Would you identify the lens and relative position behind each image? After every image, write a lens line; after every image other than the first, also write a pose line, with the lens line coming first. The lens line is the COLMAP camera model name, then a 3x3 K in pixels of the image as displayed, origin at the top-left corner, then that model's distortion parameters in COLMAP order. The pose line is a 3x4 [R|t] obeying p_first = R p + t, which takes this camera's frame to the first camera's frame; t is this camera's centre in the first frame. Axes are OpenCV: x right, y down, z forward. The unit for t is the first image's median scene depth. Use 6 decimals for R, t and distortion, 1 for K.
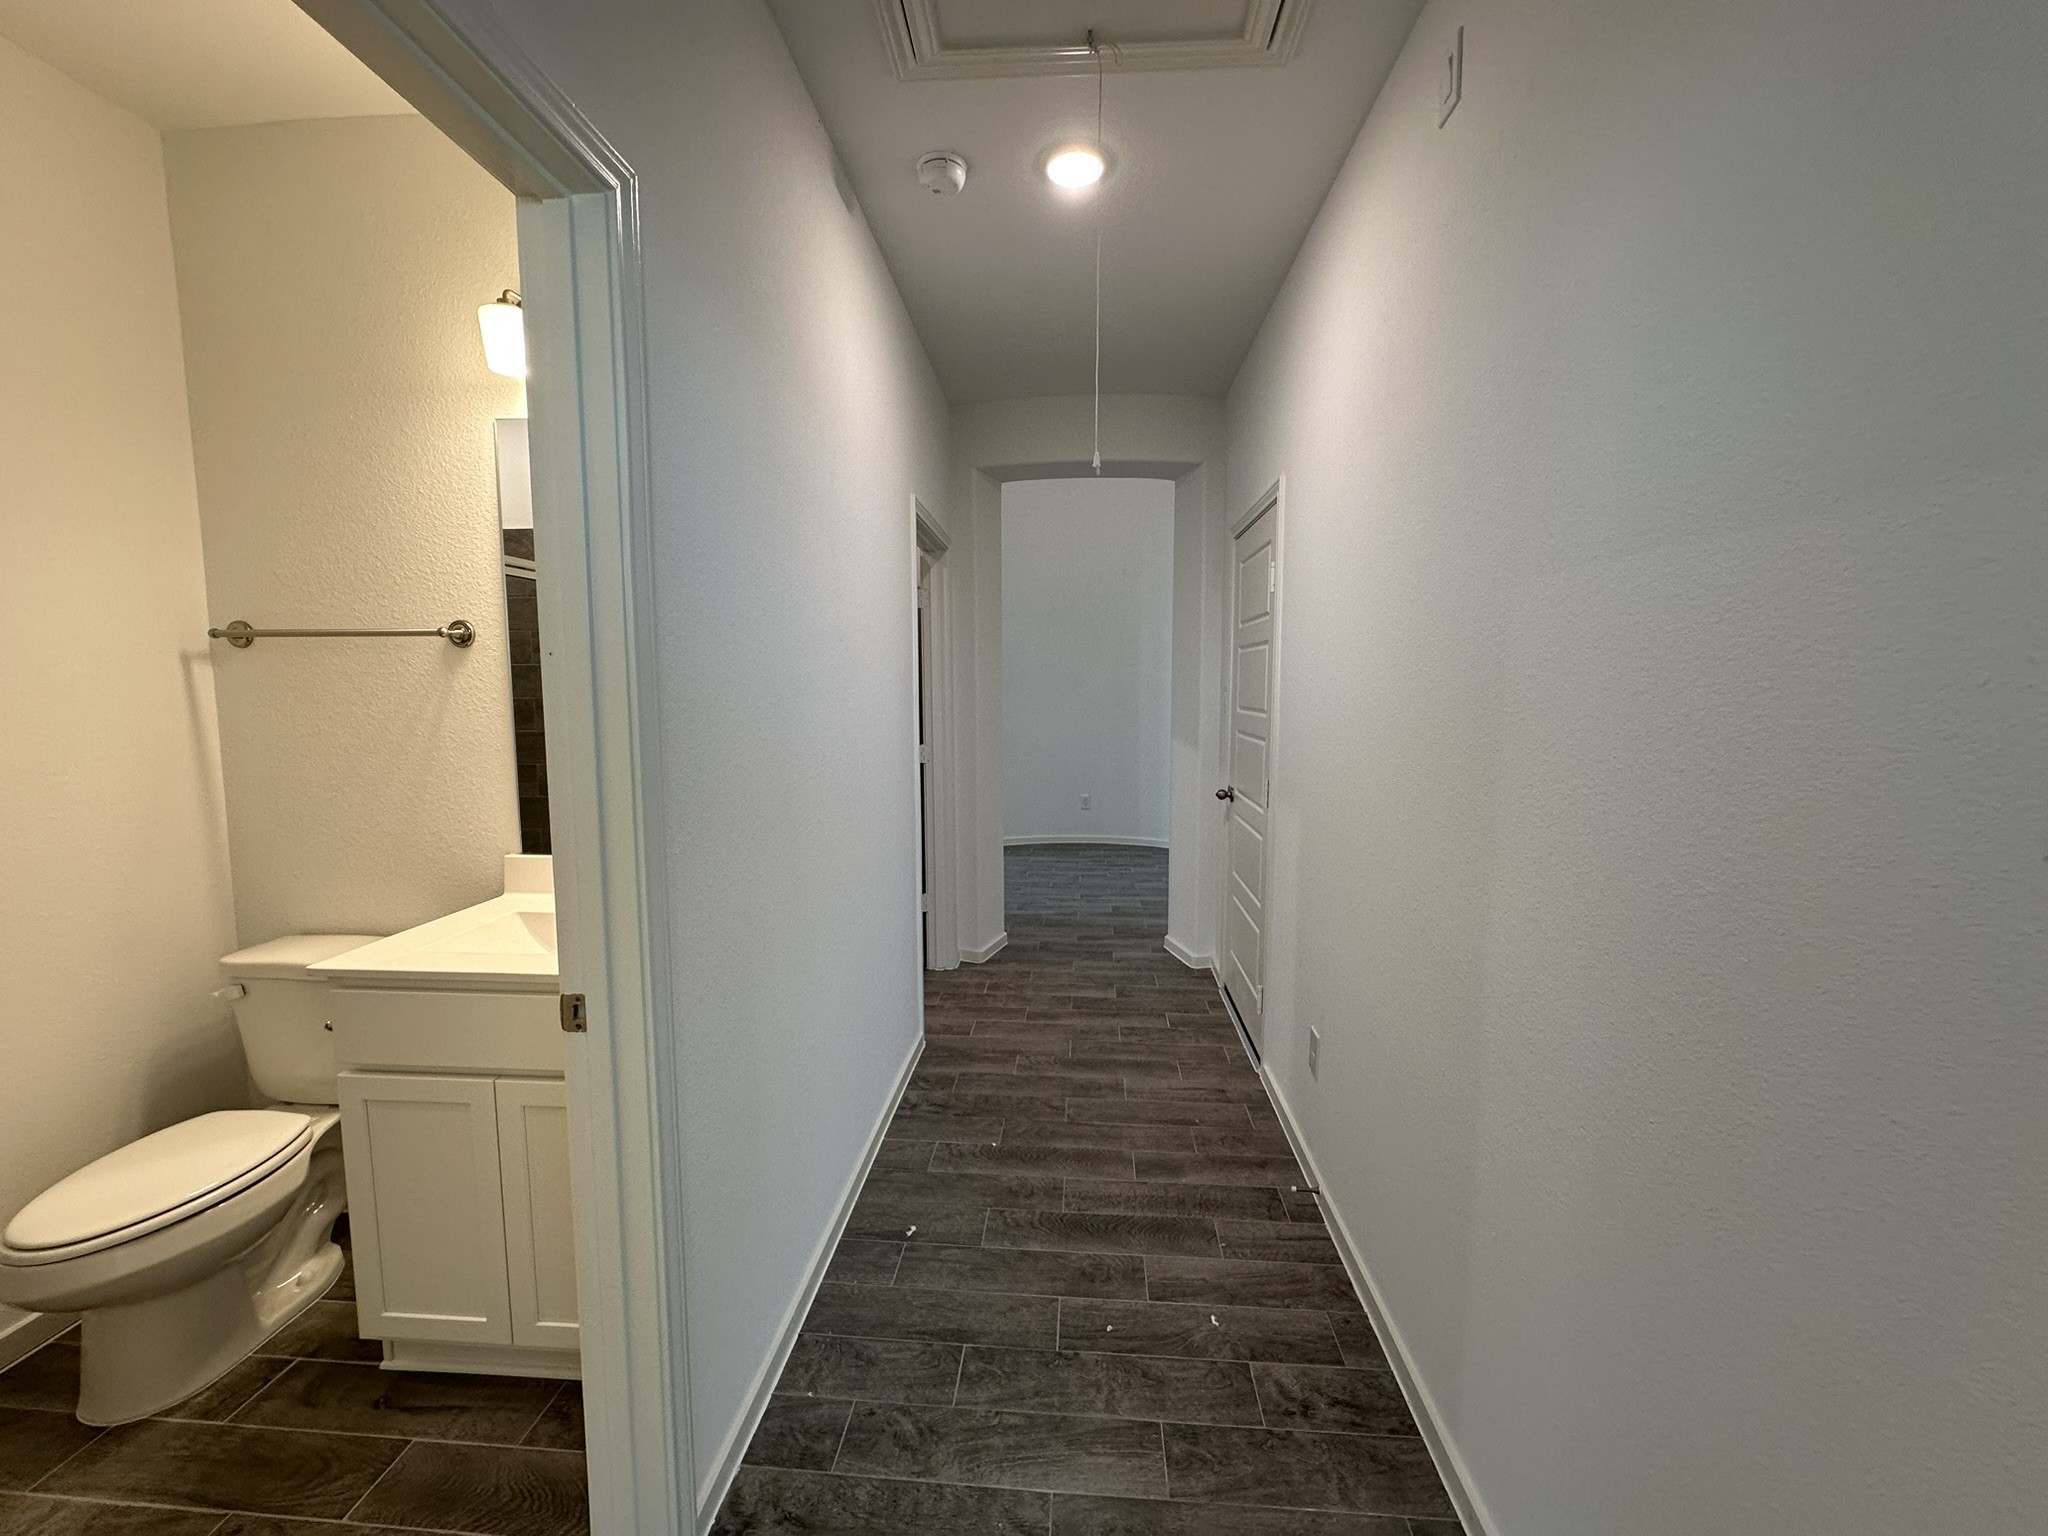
lens RADIAL K [[818.1, 0, 1023.9], [0, 818.1, 770.6], [0, 0, 1]] dist [-0.005825, 0.001486]
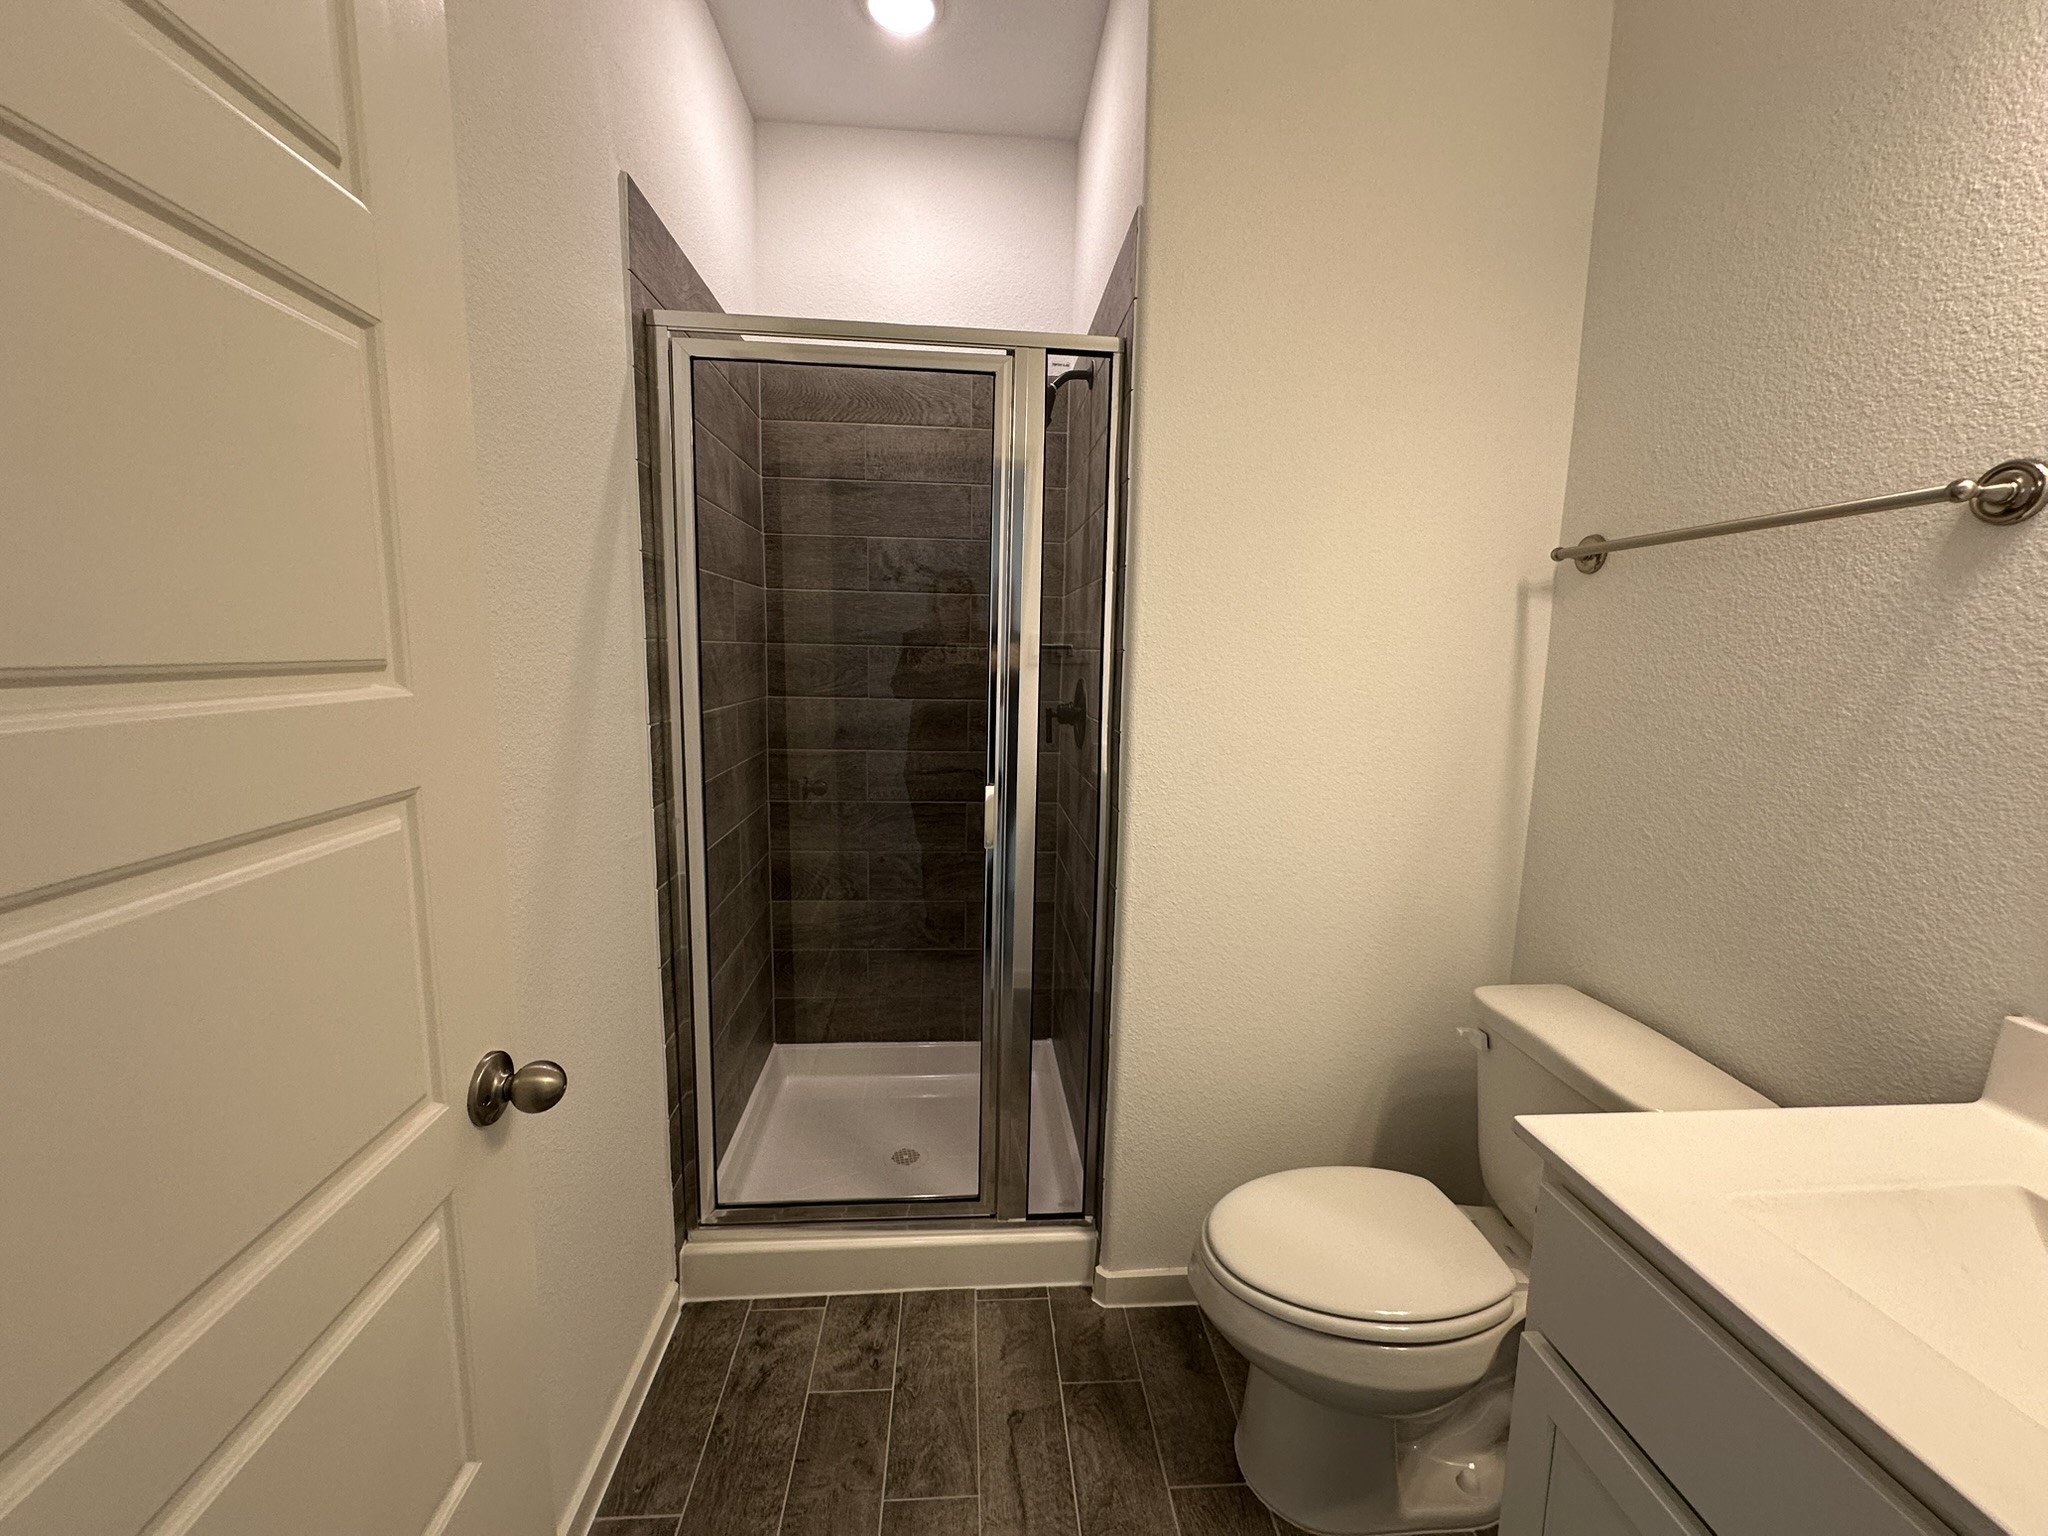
lens RADIAL K [[818.1, 0, 1023.1], [0, 818.1, 766.7], [0, 0, 1]] dist [-0.005825, 0.001486]
pose [[0.149396, 0.142291, -0.978486, -0.323484], [-0.115796, 0.985300, 0.125602, -0.017116], [0.981974, 0.094540, 0.163676, 0.426473]]
